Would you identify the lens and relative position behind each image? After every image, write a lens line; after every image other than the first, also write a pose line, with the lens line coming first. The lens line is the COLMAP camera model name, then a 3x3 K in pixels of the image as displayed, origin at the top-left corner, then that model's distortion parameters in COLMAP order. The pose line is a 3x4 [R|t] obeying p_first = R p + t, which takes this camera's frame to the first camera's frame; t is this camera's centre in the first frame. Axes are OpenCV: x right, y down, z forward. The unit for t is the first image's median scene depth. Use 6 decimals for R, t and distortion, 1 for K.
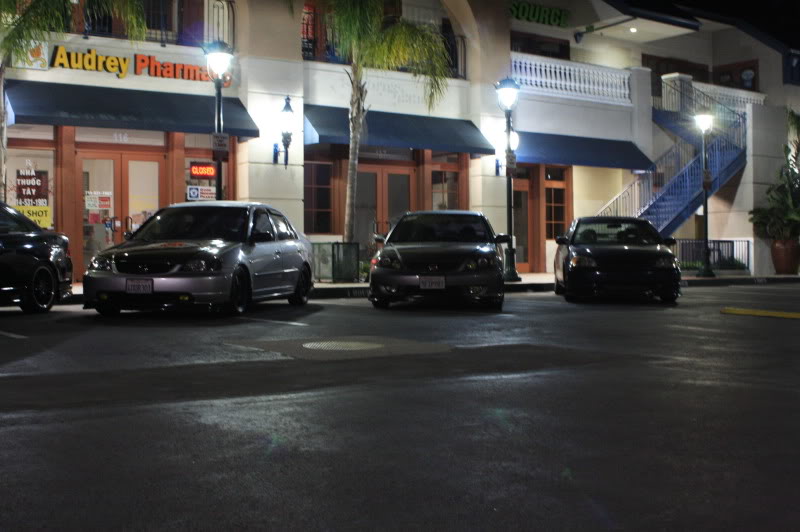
lens RADIAL K [[1070.6, 0, 400.0], [0, 1070.6, 266.0], [0, 0, 1]] dist [-0.157890, 0.103196]
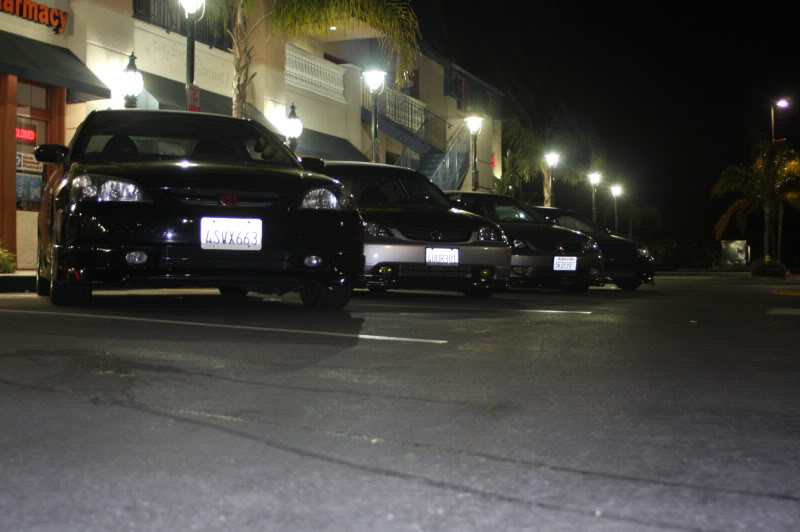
lens RADIAL K [[1070.6, 0, 400.0], [0, 1070.6, 266.0], [0, 0, 1]] dist [-0.157890, 0.103196]
pose [[0.836675, 0.012249, 0.547563, -0.385405], [-0.005486, 0.999887, -0.013984, 0.020325], [-0.547672, 0.008696, 0.836648, 0.182503]]
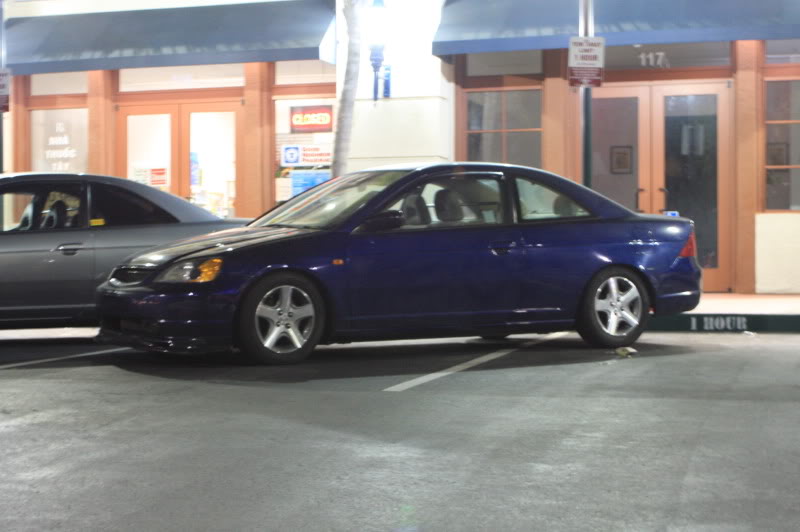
lens RADIAL K [[1564.2, 0, 400.0], [0, 1564.2, 266.0], [0, 0, 1]] dist [-0.028639, 0.241138]
pose [[0.584773, 0.005547, -0.811178, 0.610089], [-0.001790, 0.999983, 0.005548, -0.007281], [0.811195, -0.001793, 0.584773, 0.504121]]
